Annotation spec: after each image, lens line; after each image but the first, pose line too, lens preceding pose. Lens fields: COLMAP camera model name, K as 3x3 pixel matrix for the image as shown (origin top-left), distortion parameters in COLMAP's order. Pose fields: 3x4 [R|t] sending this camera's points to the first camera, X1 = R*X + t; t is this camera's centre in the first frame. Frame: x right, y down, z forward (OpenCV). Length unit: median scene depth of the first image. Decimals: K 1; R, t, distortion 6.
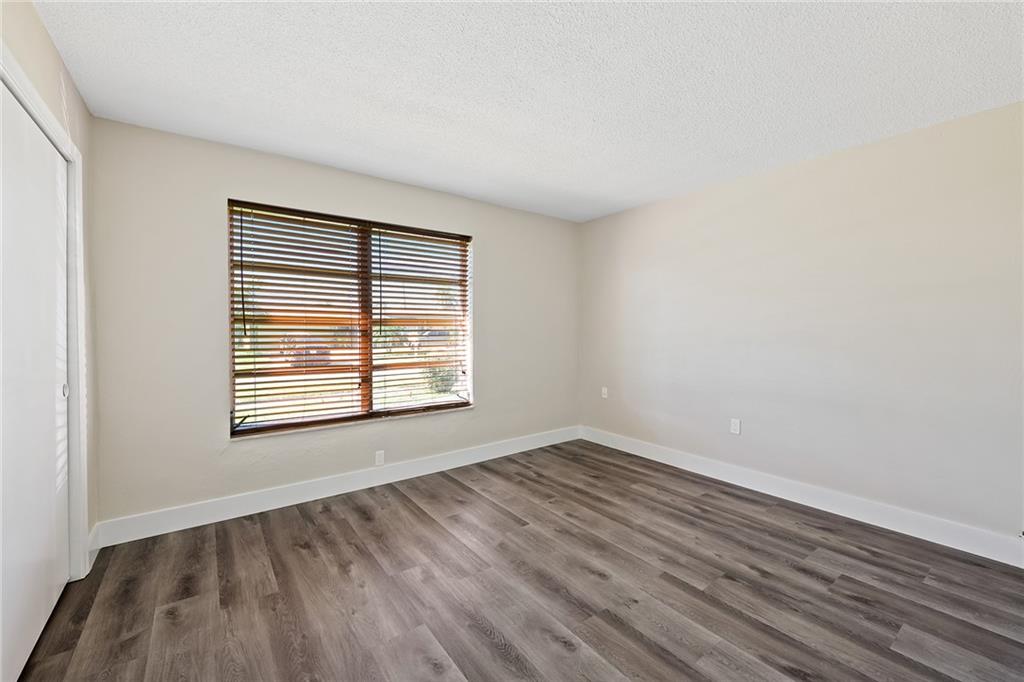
lens RADIAL K [[410.6, 0, 517.2], [0, 410.6, 336.0], [0, 0, 1]] dist [0.002902, 0.000017]
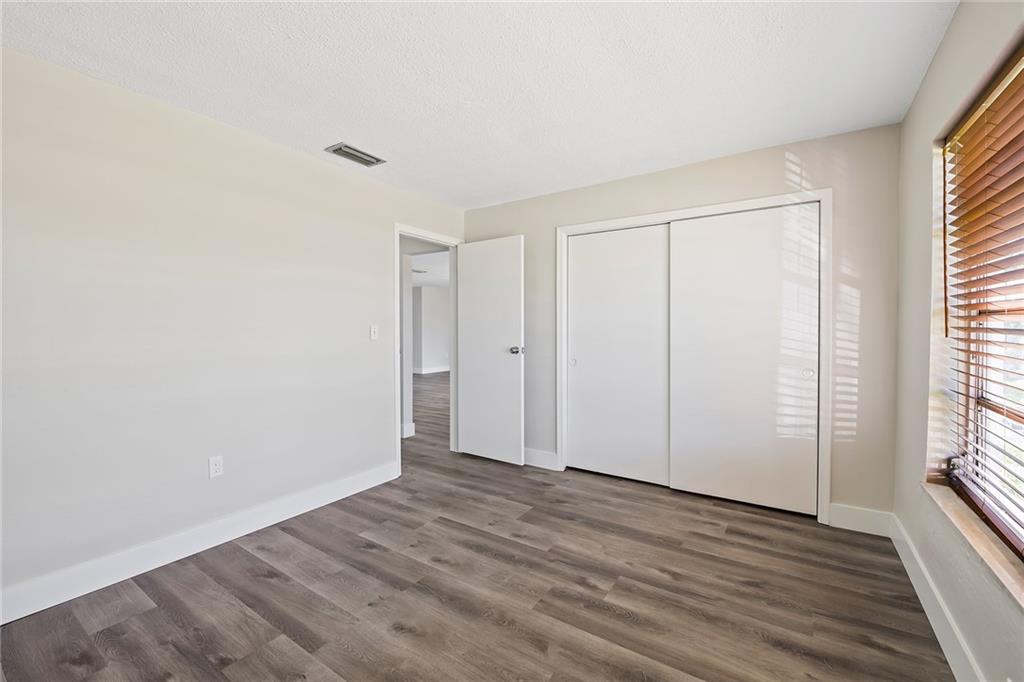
lens RADIAL K [[671.7, 0, 512.0], [0, 671.7, 341.0], [0, 0, 1]] dist [0.021792, -0.000024]
pose [[-0.965273, 0.007864, -0.261126, 0.391713], [-0.000880, 0.999443, 0.033355, -0.036876], [0.261243, 0.032426, -0.964728, 2.712862]]
